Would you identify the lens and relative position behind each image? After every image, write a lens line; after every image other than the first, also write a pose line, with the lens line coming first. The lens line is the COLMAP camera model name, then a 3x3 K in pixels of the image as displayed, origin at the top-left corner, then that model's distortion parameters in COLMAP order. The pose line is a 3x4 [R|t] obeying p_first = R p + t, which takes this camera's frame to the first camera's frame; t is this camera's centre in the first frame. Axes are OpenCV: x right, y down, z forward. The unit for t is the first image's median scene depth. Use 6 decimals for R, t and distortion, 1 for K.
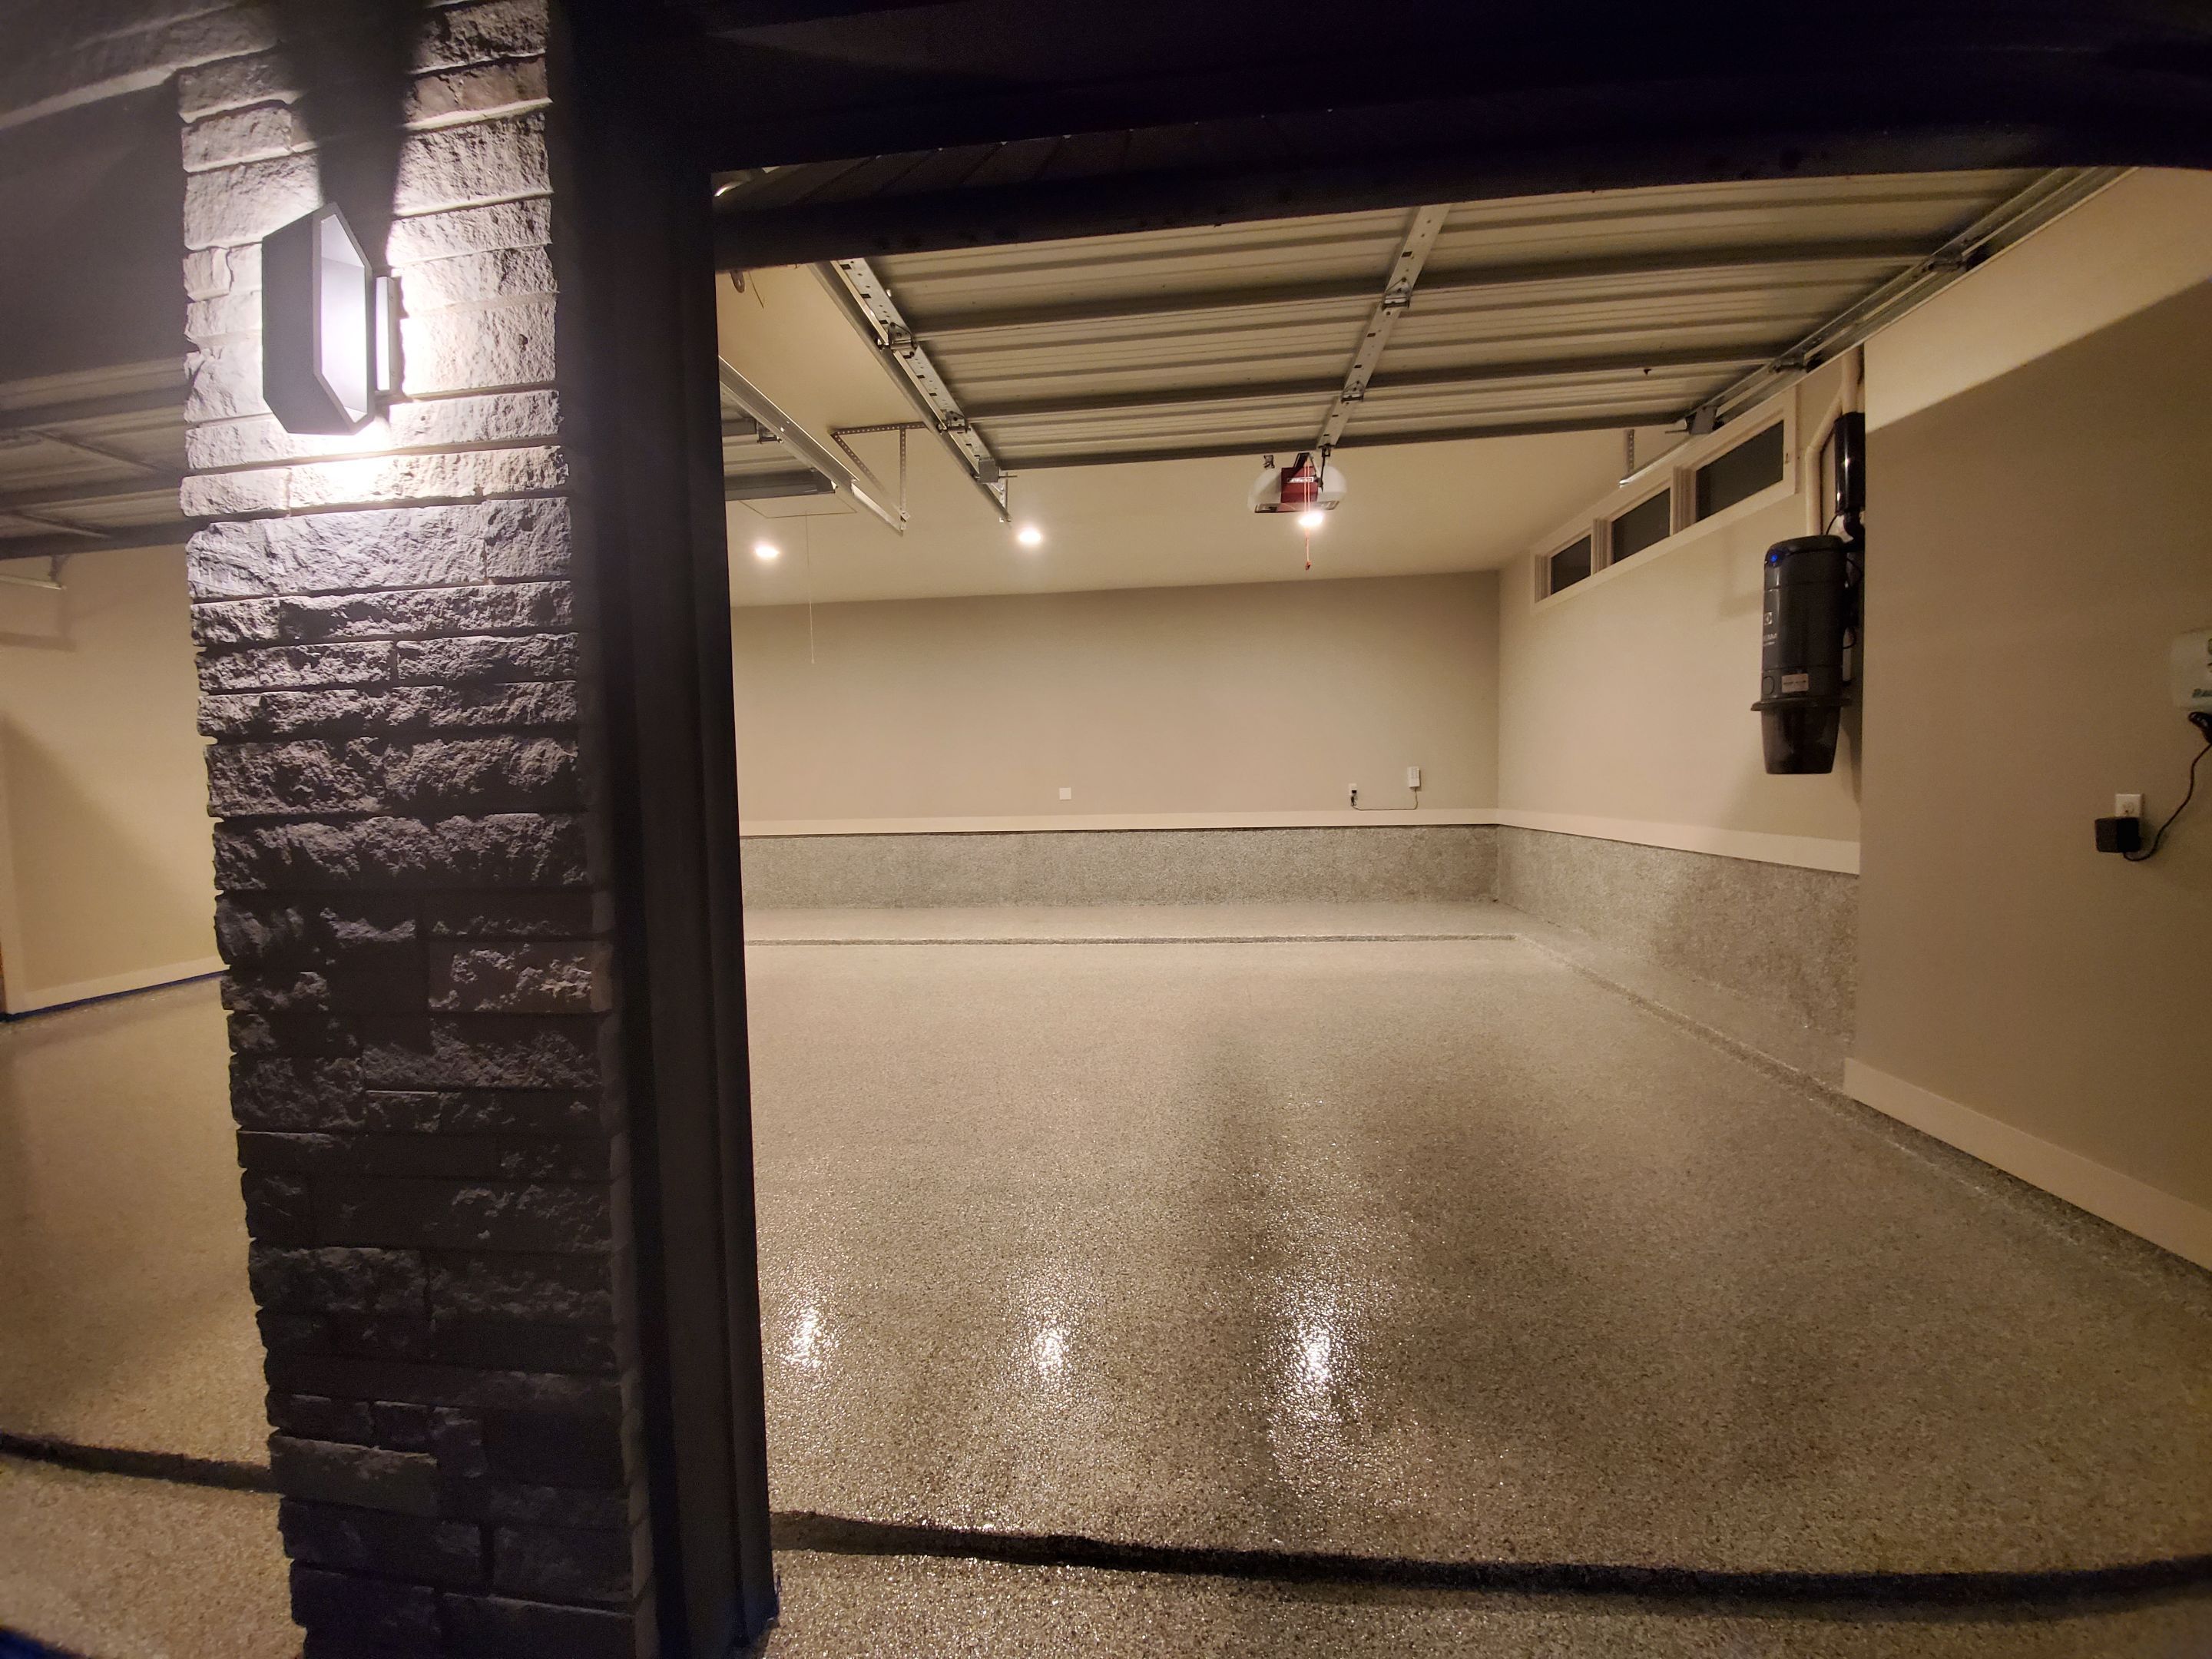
lens RADIAL K [[873.4, 0, 1088.0], [0, 873.4, 827.0], [0, 0, 1]] dist [0.011606, -0.016832]
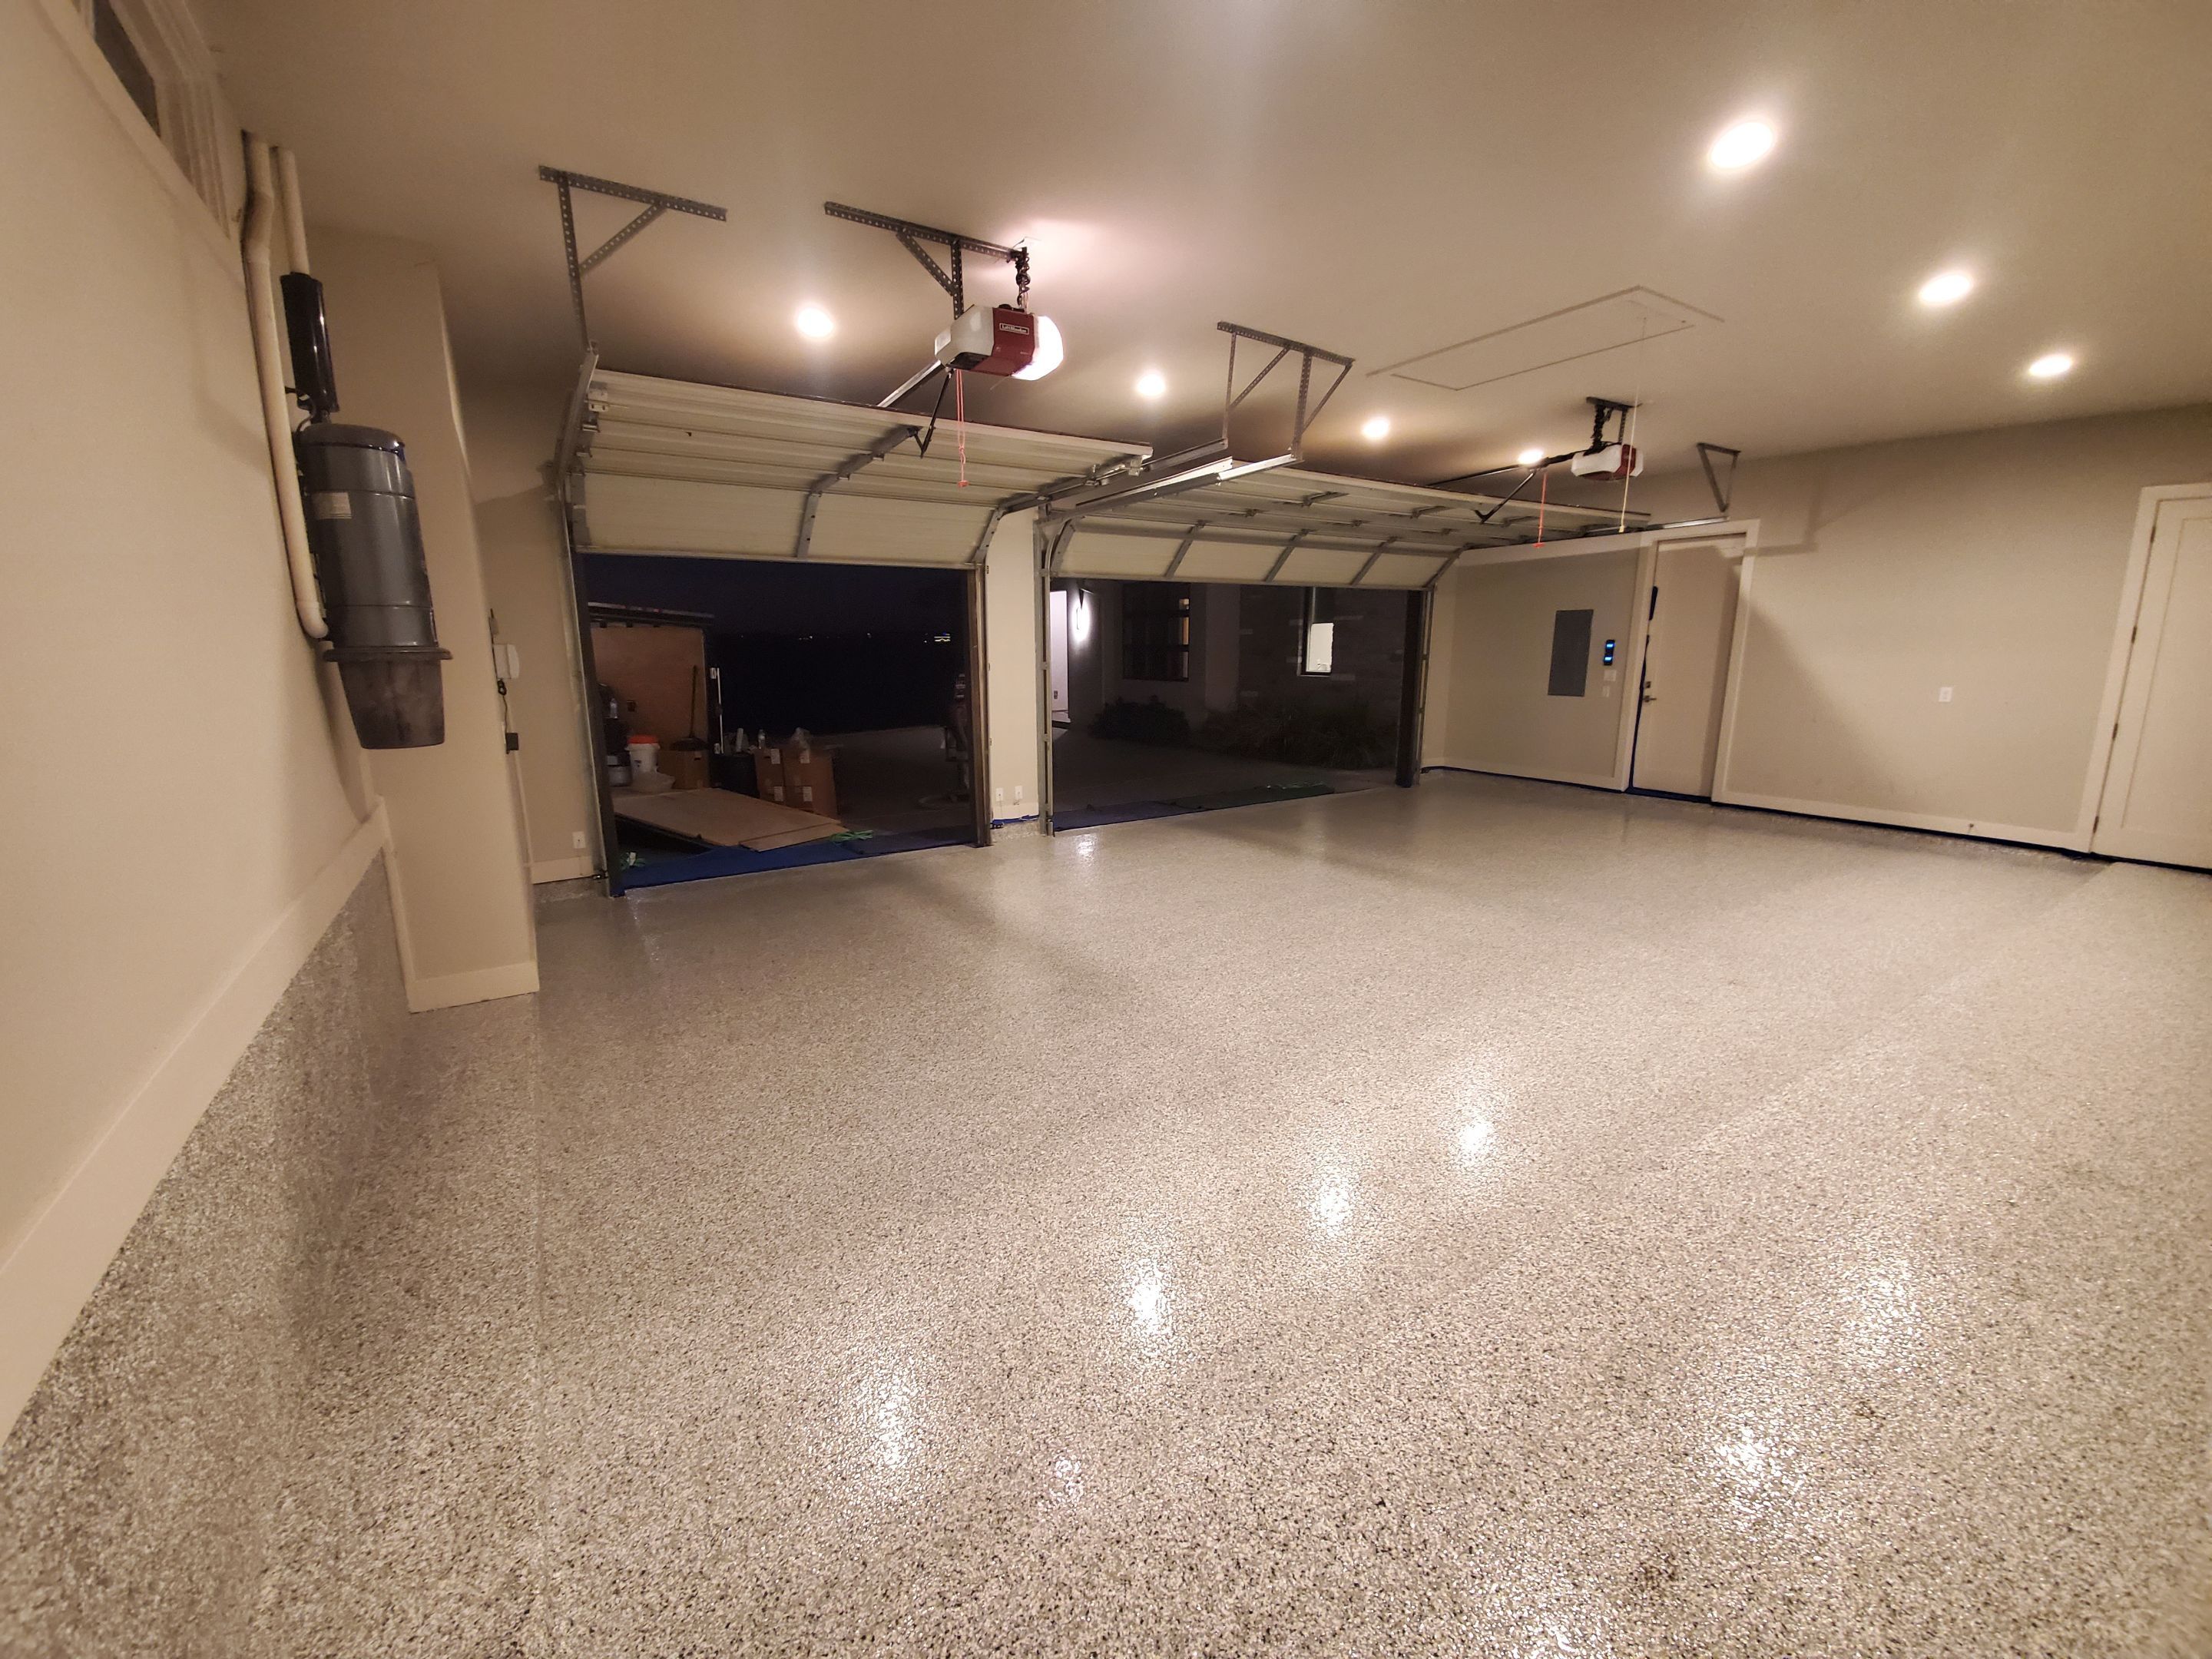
lens RADIAL K [[873.4, 0, 1088.0], [0, 873.4, 827.0], [0, 0, 1]] dist [0.011606, -0.016832]
pose [[-0.782033, 0.158826, -0.602660, 0.579853], [-0.008806, 0.964071, 0.265498, -0.143274], [0.623175, 0.212935, -0.752536, 1.400241]]
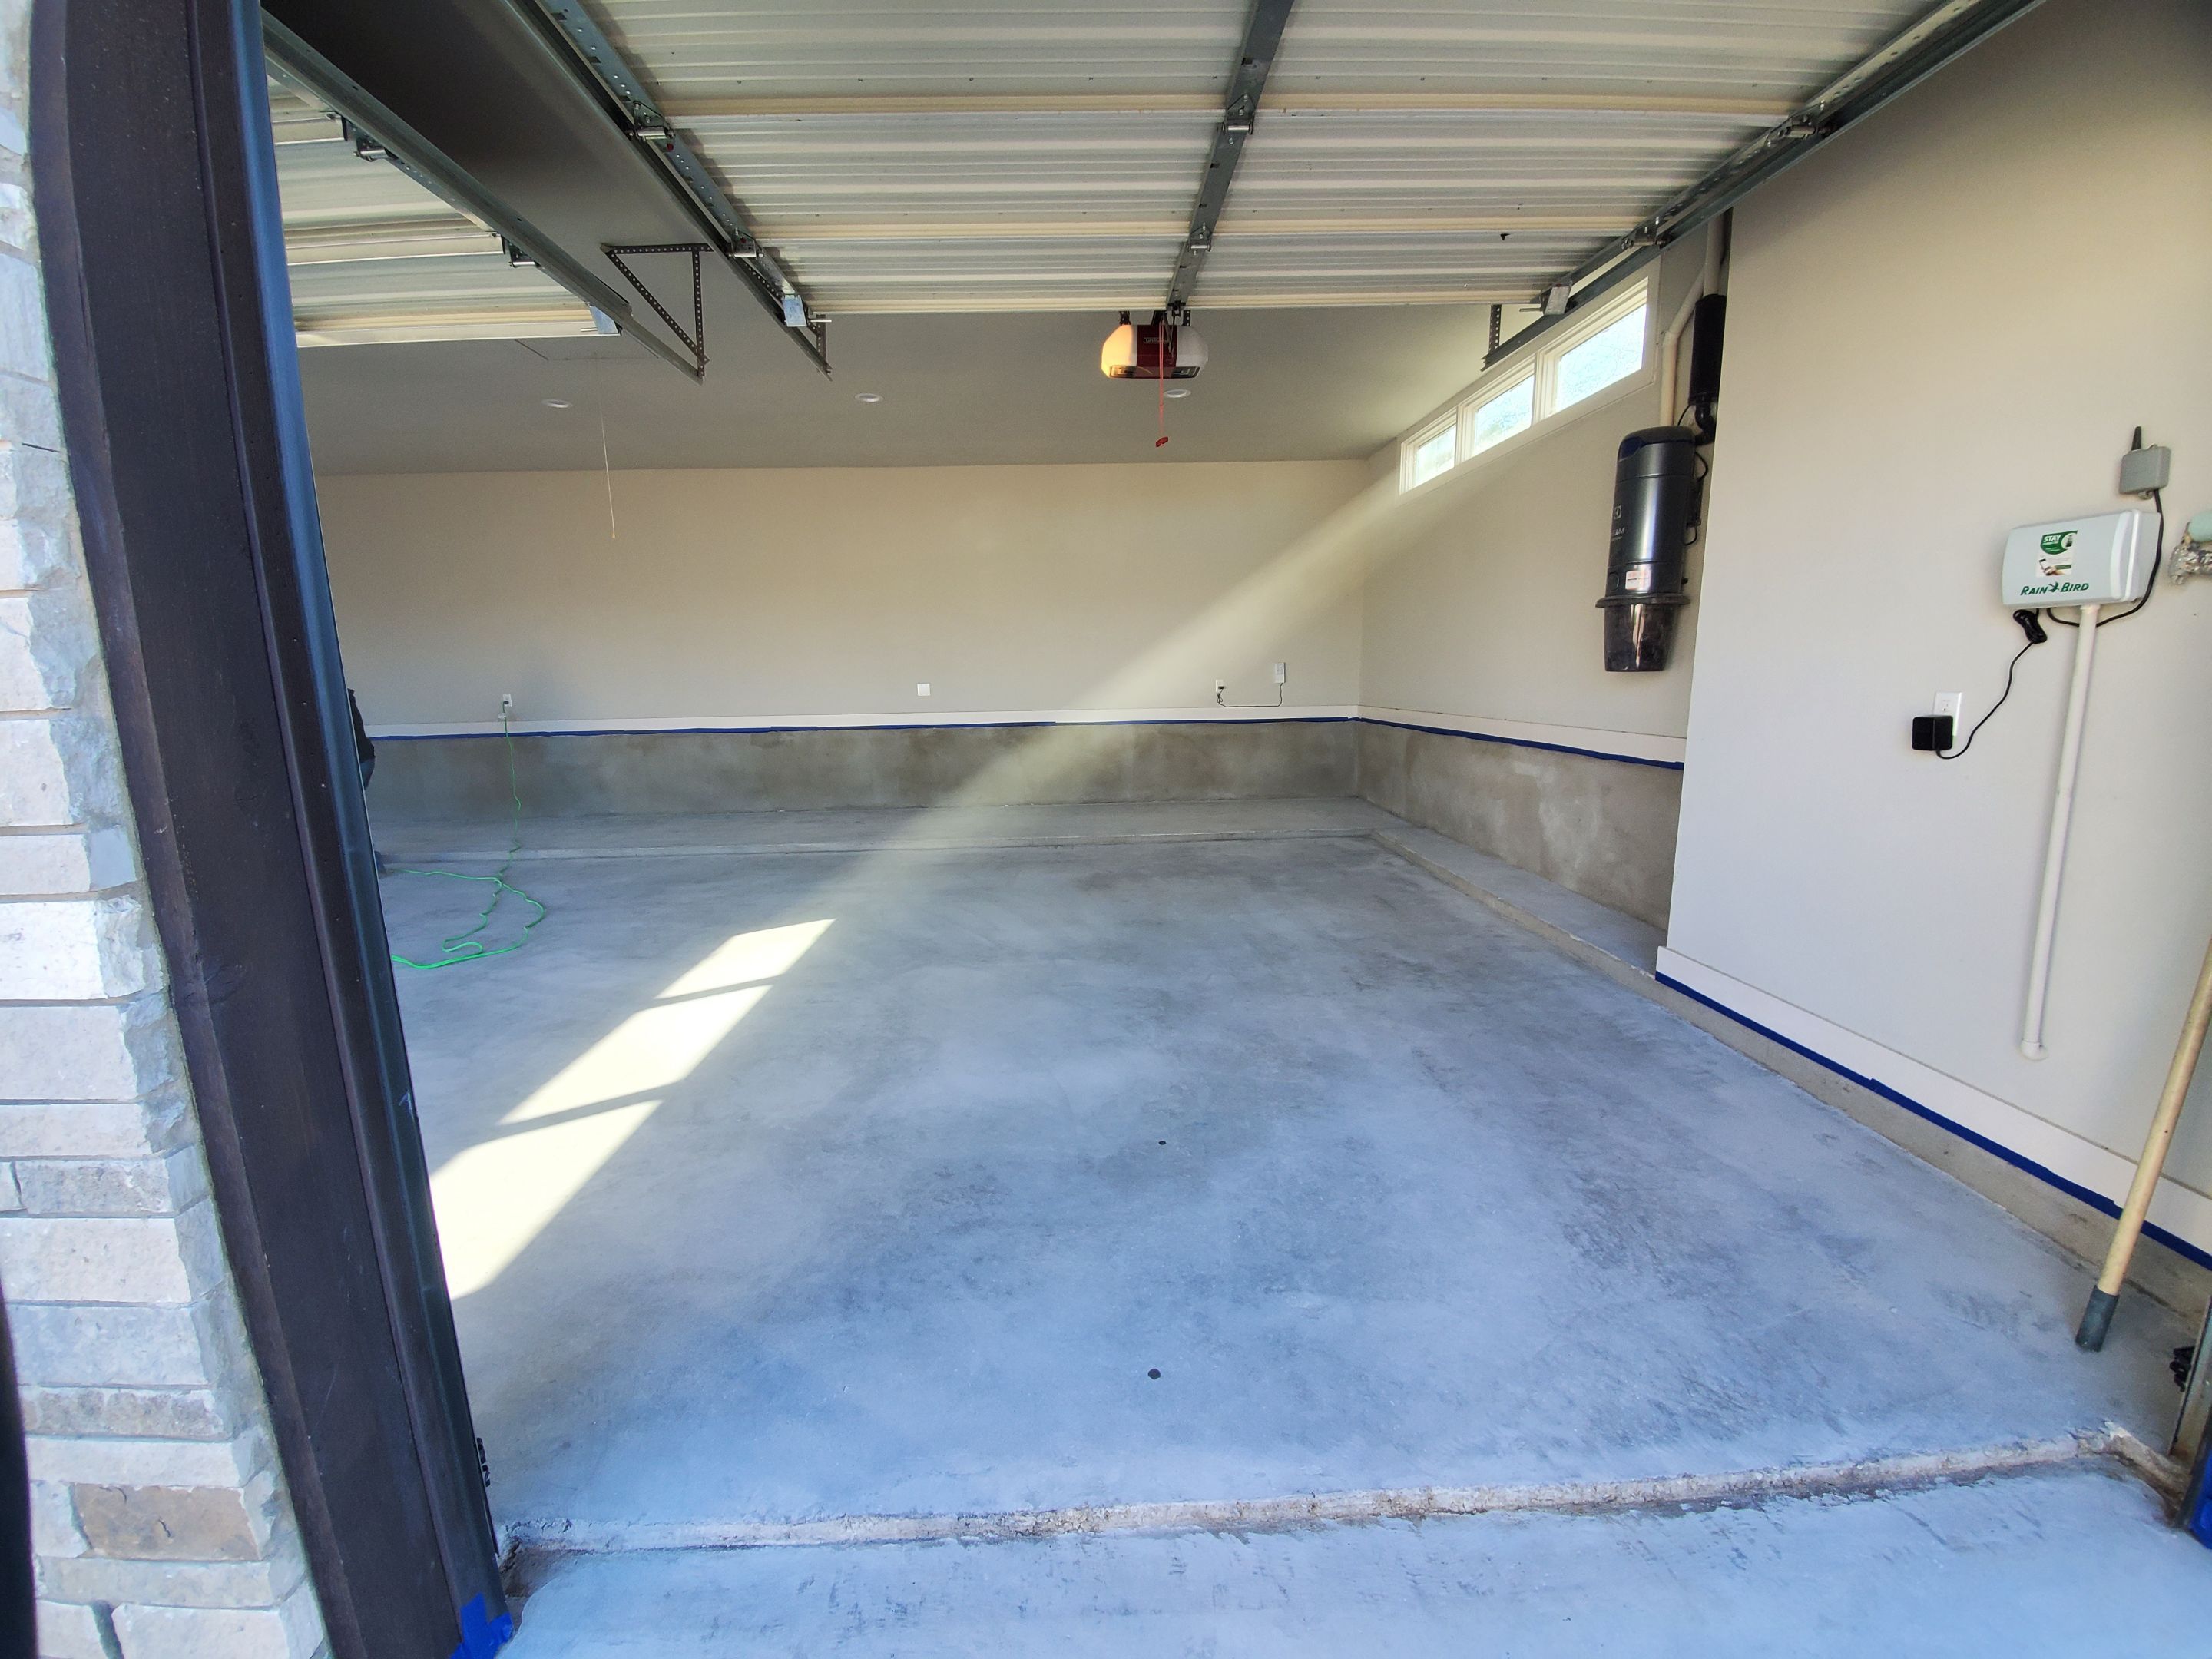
lens RADIAL K [[873.4, 0, 1088.0], [0, 873.4, 827.0], [0, 0, 1]] dist [0.011606, -0.016832]
pose [[0.991182, -0.017944, 0.131287, 0.034185], [0.002321, 0.992988, 0.118196, -0.002172], [-0.132487, -0.116849, 0.984273, 0.044852]]
